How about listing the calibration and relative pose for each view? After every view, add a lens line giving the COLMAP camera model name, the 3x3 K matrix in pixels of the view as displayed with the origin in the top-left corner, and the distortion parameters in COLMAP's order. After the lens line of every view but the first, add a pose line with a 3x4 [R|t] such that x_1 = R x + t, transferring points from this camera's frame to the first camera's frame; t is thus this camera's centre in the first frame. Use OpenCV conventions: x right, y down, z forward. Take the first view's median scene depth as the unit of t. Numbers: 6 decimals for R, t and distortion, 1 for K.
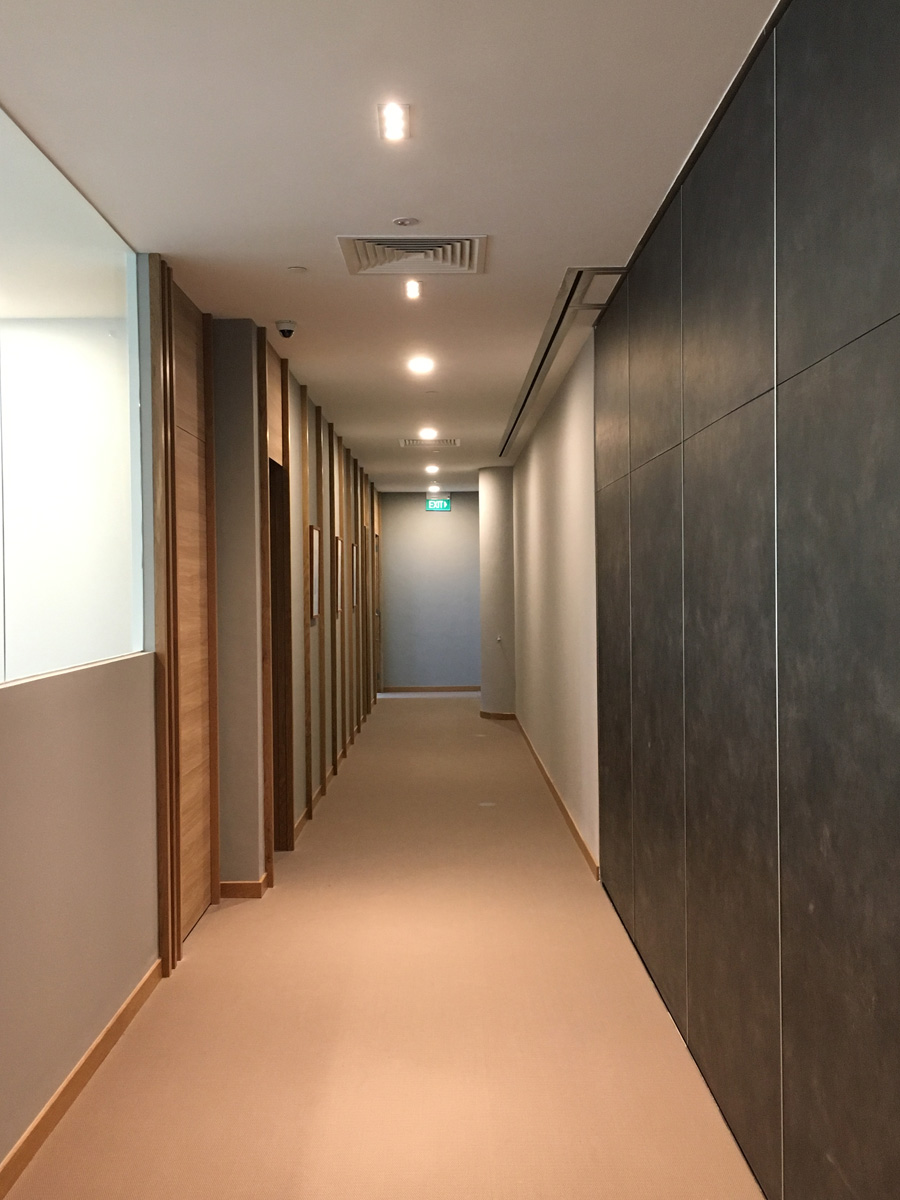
lens RADIAL K [[1222.1, 0, 450.0], [0, 1222.1, 600.0], [0, 0, 1]] dist [-0.002594, 0.001035]
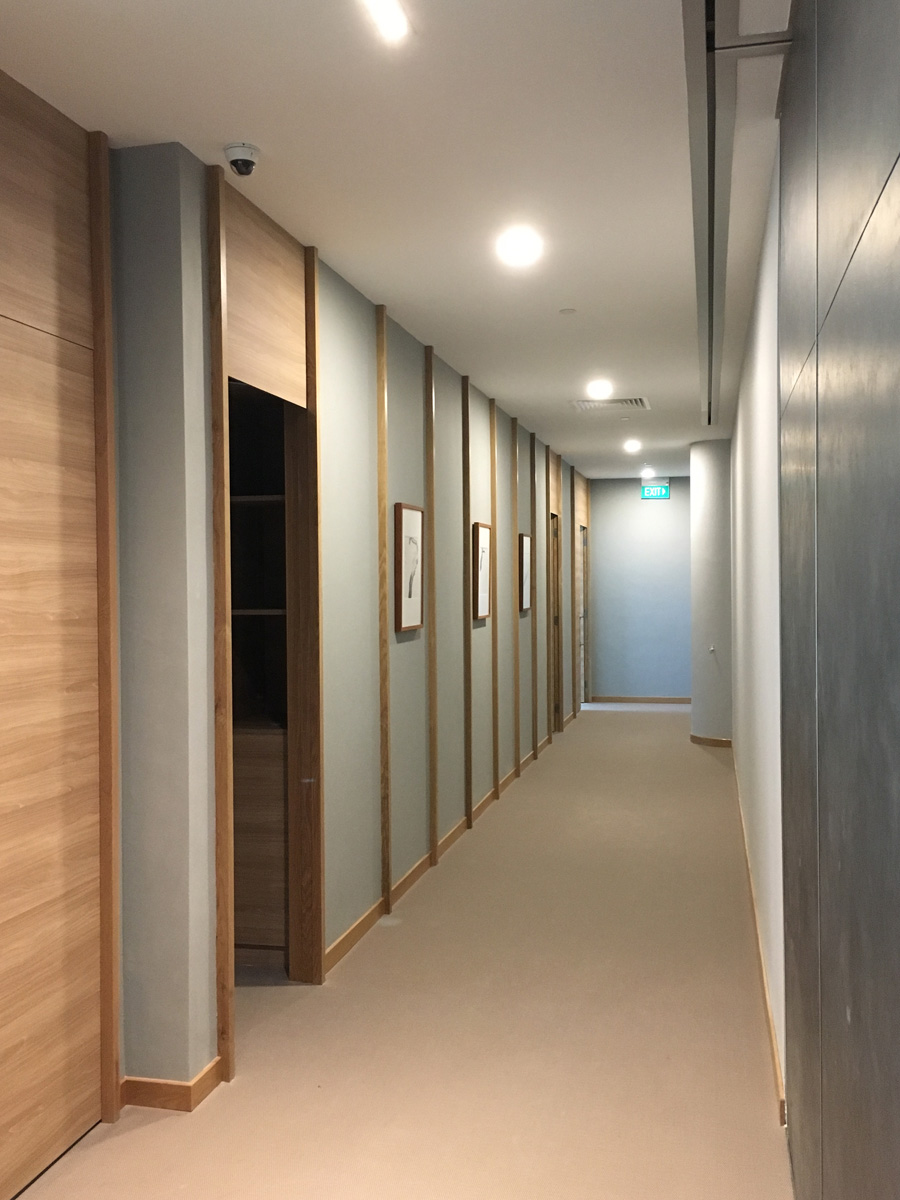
lens RADIAL K [[1142.2, 0, 450.0], [0, 1142.2, 600.0], [0, 0, 1]] dist [0.040628, -0.008707]
pose [[0.974572, 0.008173, -0.223926, 0.054999], [-0.007059, 0.999958, 0.005774, -0.006273], [0.223964, -0.004047, 0.974589, 0.281527]]
